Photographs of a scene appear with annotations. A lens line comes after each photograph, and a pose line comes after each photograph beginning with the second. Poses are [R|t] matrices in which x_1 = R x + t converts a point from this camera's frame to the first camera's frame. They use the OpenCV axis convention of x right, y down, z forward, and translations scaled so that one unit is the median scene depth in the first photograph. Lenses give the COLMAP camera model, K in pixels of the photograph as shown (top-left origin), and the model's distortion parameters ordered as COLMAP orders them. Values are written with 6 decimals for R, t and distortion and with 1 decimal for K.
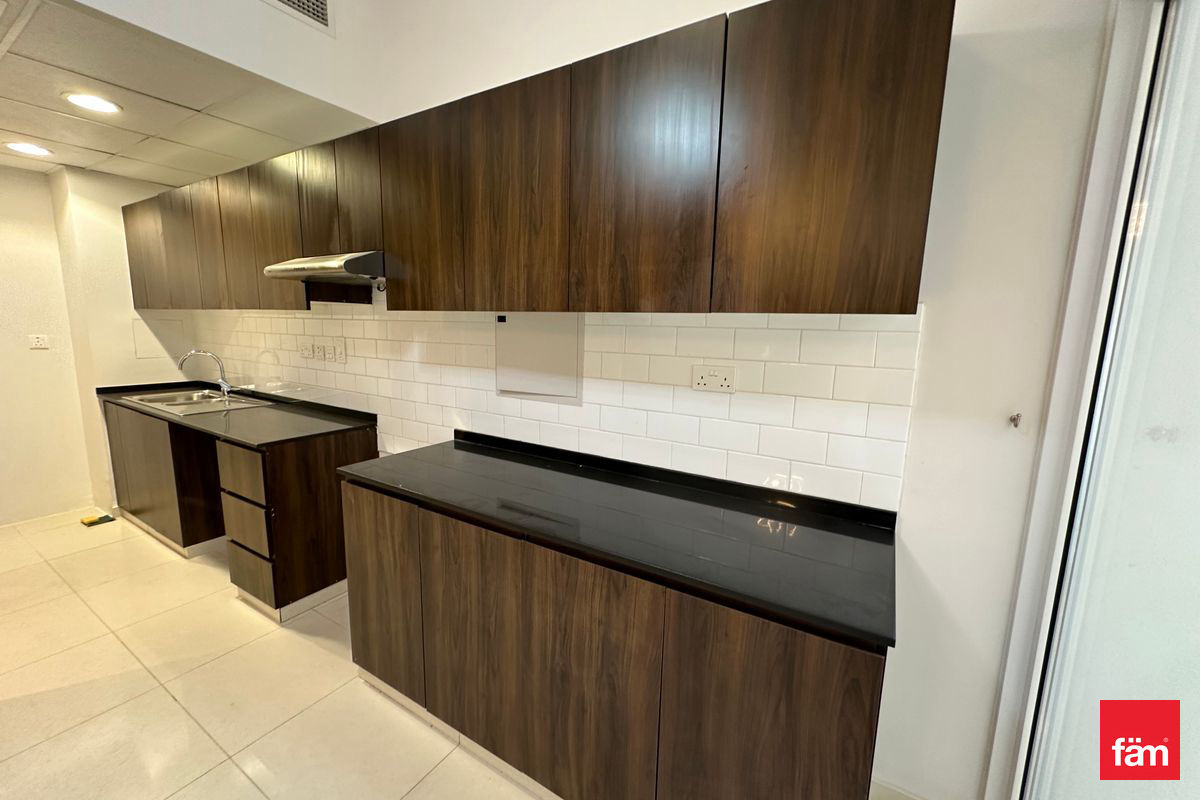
lens RADIAL K [[475.7, 0, 600.0], [0, 475.7, 400.0], [0, 0, 1]] dist [0.001091, -0.000015]
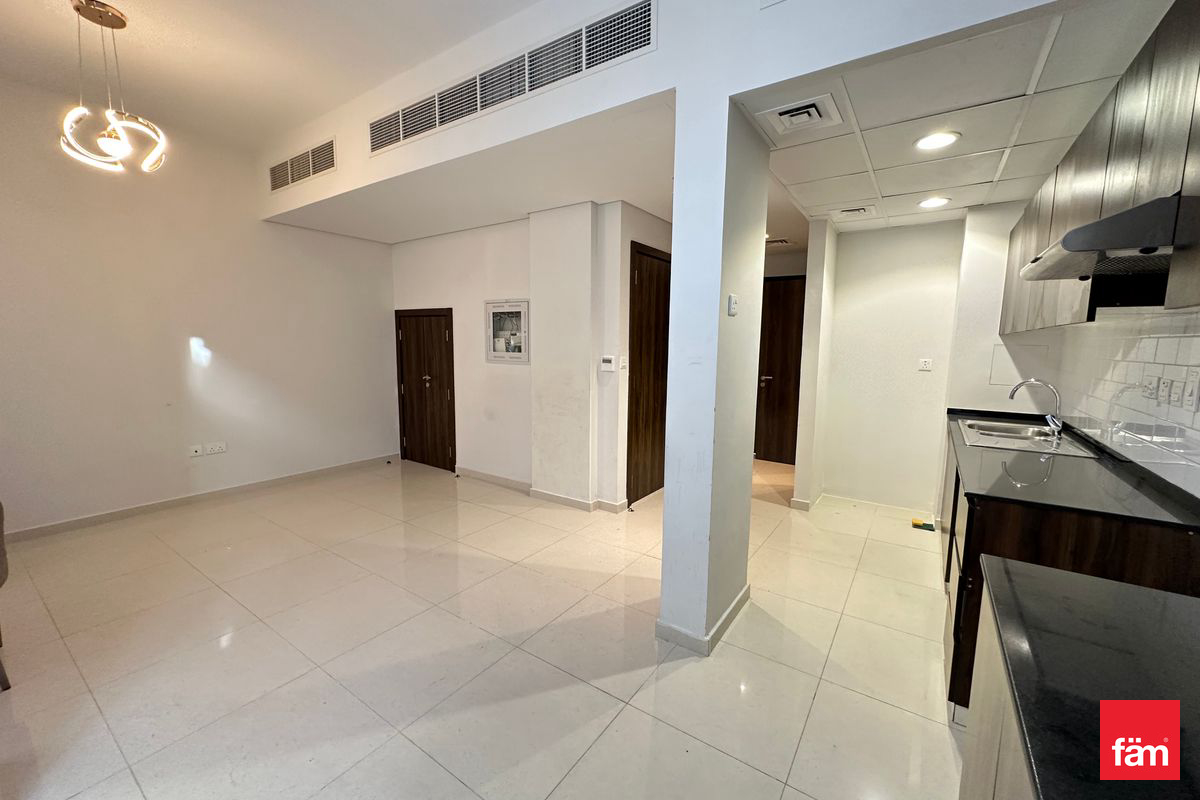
lens RADIAL K [[475.7, 0, 600.0], [0, 475.7, 400.0], [0, 0, 1]] dist [0.001091, -0.000015]
pose [[-0.052471, 0.098810, -0.993722, 0.064290], [-0.166216, 0.980348, 0.106257, -0.028949], [0.984692, 0.170748, -0.035016, 0.270368]]
